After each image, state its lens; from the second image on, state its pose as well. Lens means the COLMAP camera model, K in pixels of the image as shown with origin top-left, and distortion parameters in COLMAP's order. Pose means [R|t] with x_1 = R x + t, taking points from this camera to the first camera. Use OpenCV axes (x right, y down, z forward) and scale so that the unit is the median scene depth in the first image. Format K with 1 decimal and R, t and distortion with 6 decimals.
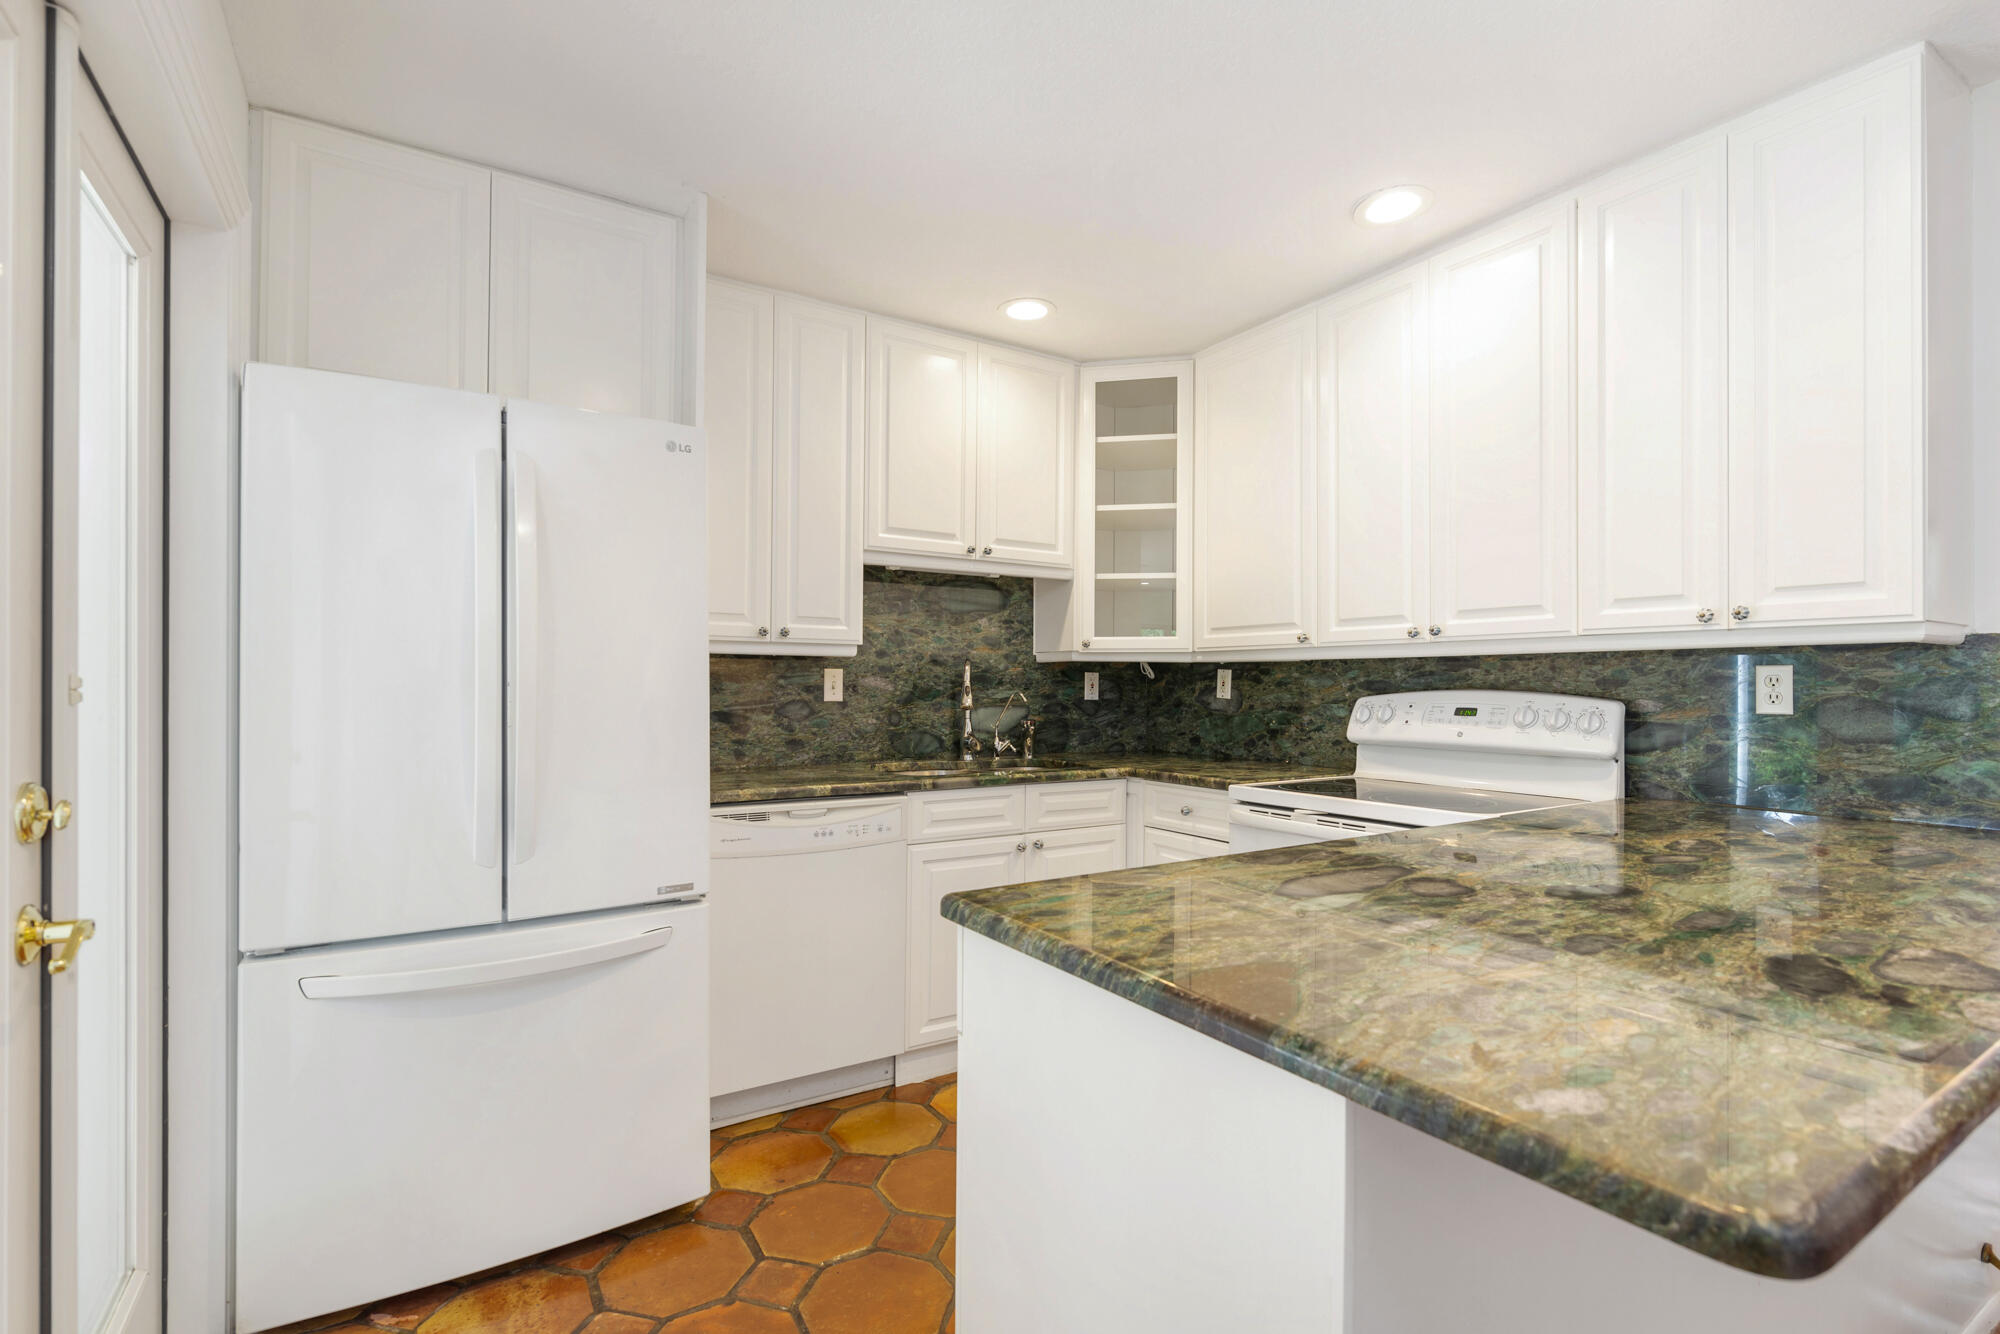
lens RADIAL K [[917.1, 0, 1004.9], [0, 917.1, 678.8], [0, 0, 1]] dist [-0.000022, -0.000263]
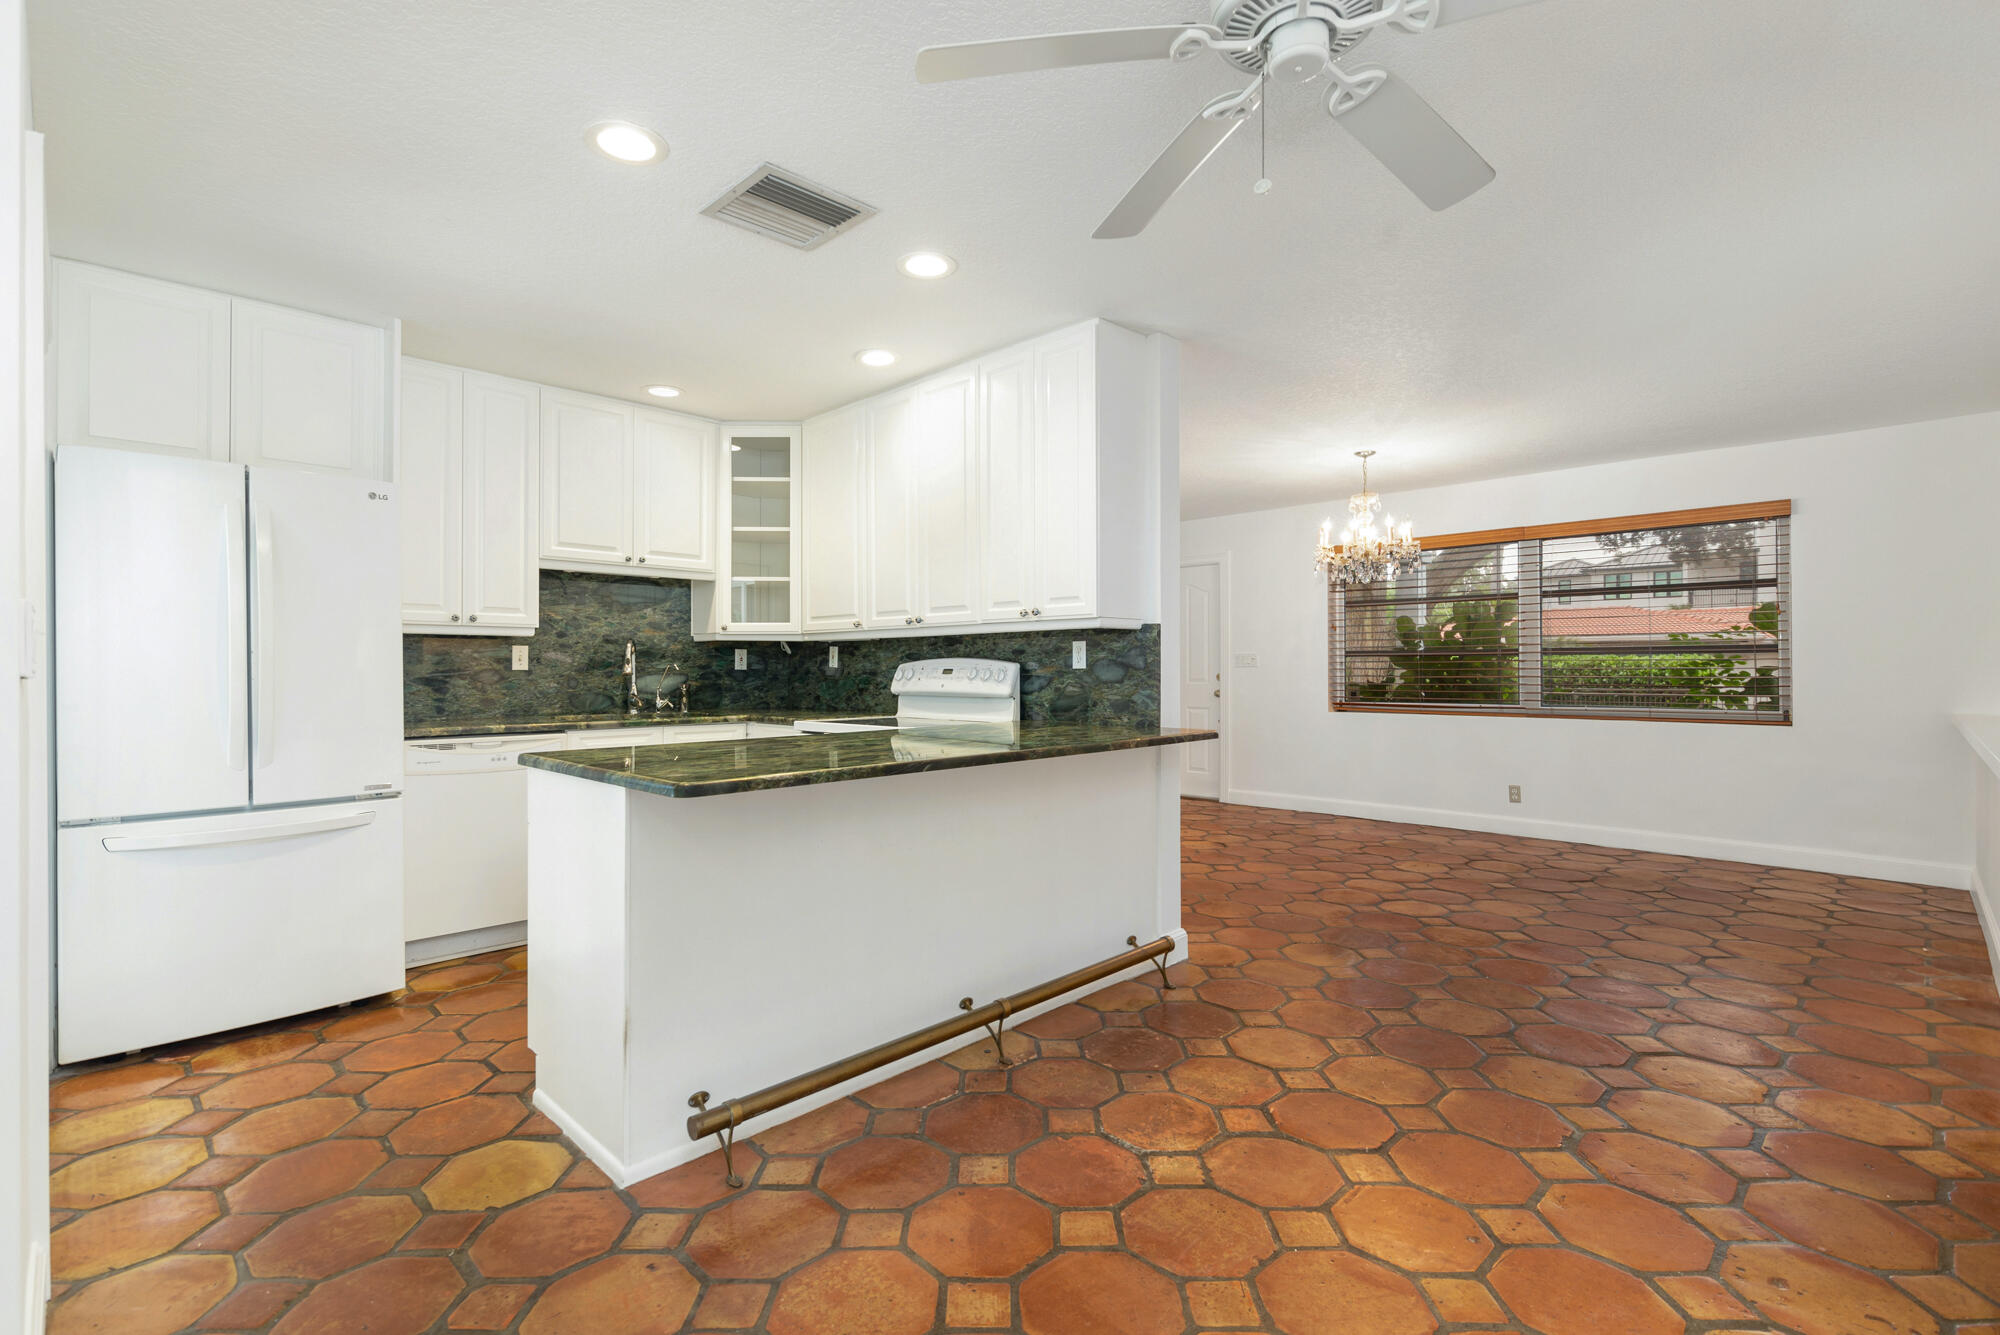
lens RADIAL K [[911.3, 0, 998.9], [0, 911.3, 664.6], [0, 0, 1]] dist [0.002038, 0.000322]
pose [[0.975087, -0.005587, 0.221755, 0.196270], [0.005178, 0.999984, 0.002425, 0.016920], [-0.221765, -0.001216, 0.975099, -0.444790]]
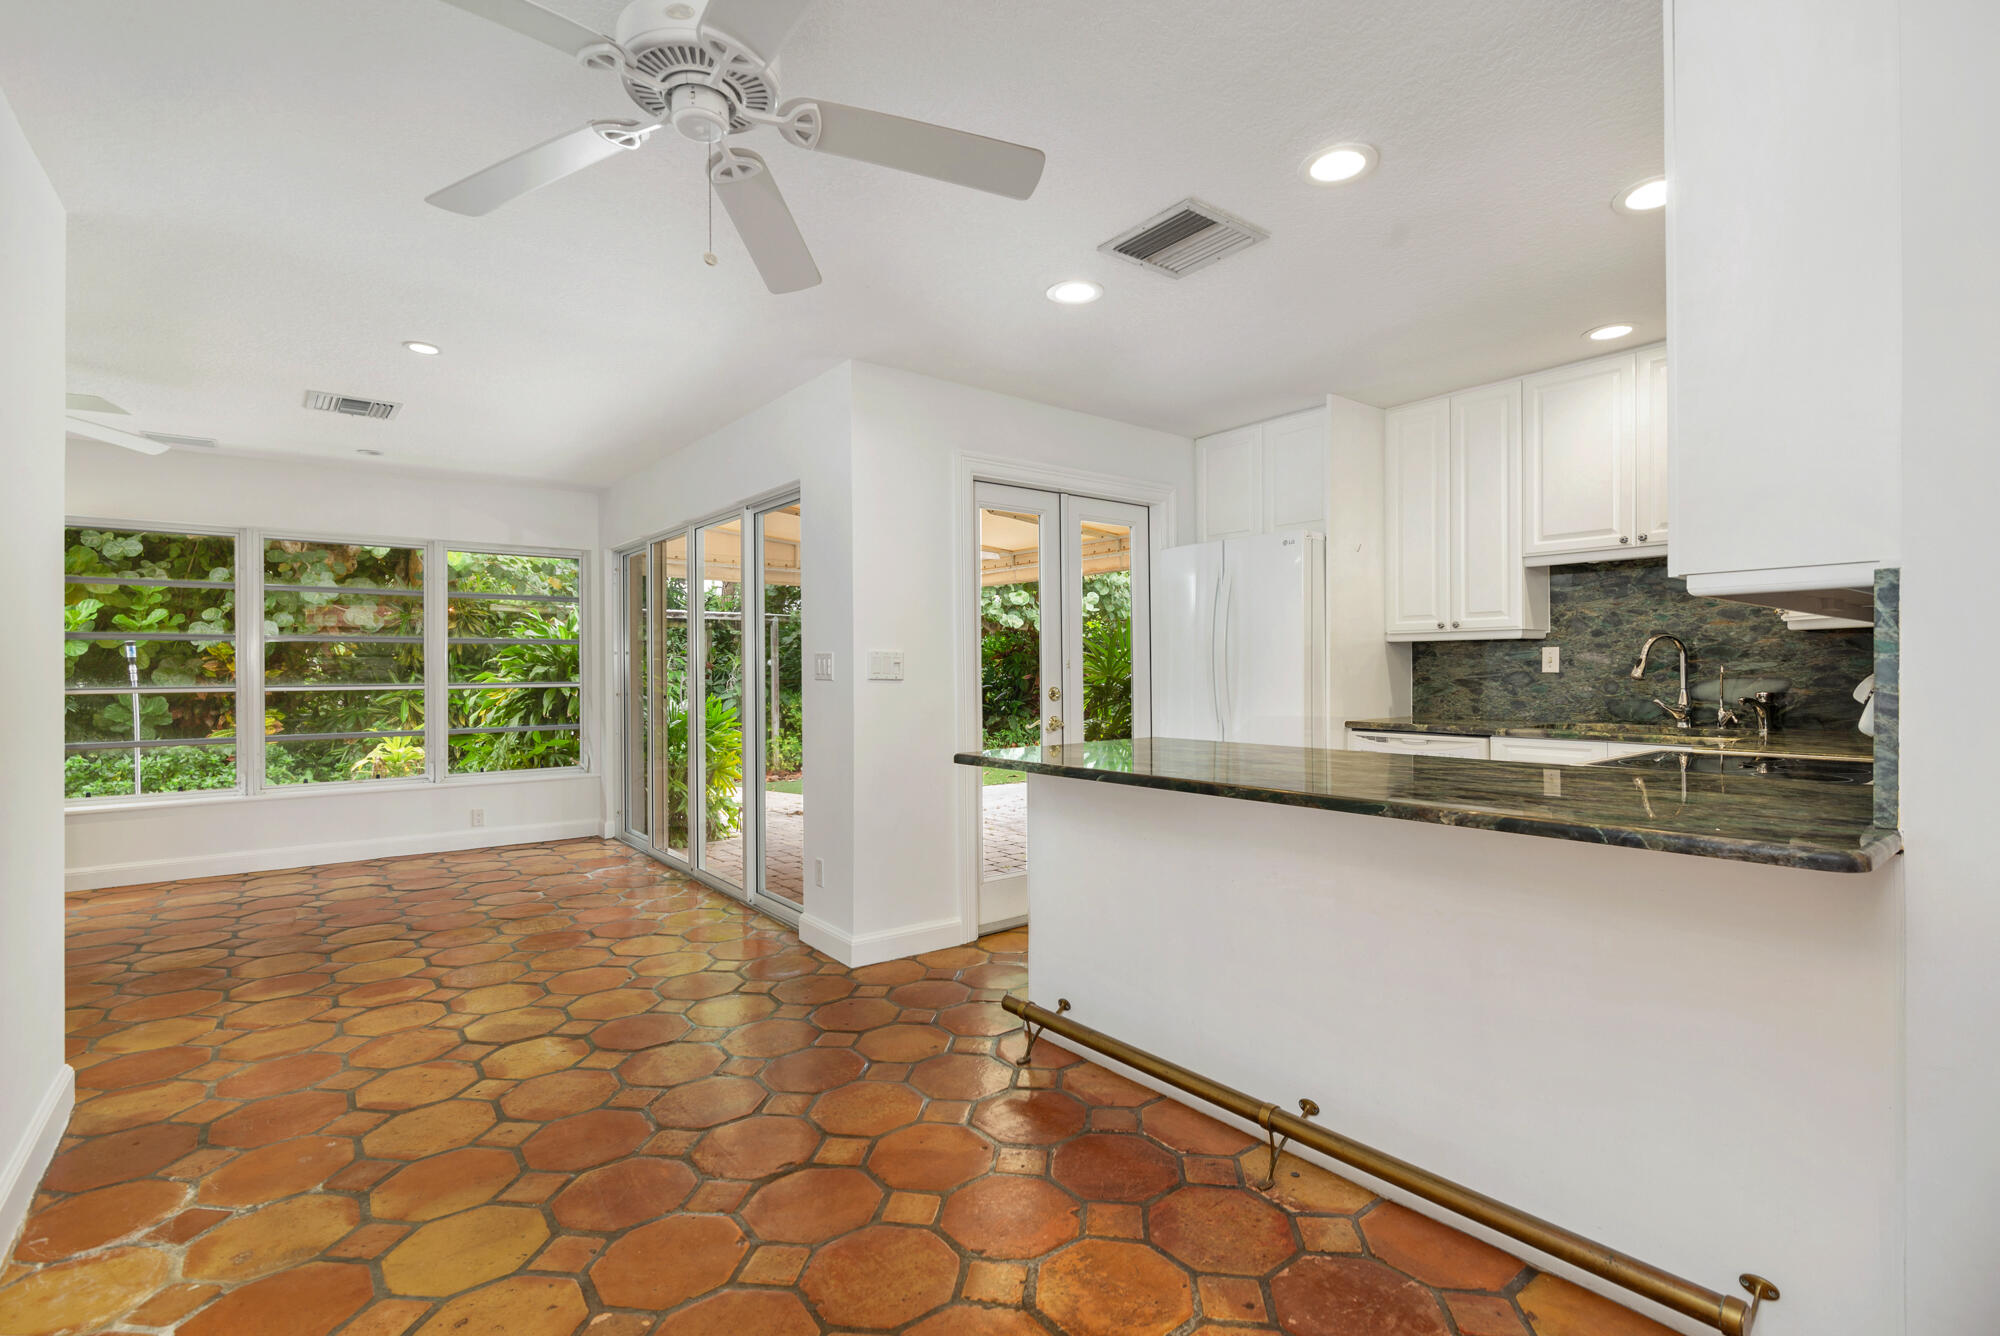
lens RADIAL K [[911.3, 0, 998.9], [0, 911.3, 665.1], [0, 0, 1]] dist [0.002038, 0.000322]
pose [[0.108739, -0.011196, -0.994007, 0.986853], [0.012219, 0.999876, -0.009926, 0.017363], [0.993995, -0.011066, 0.108862, 0.094268]]
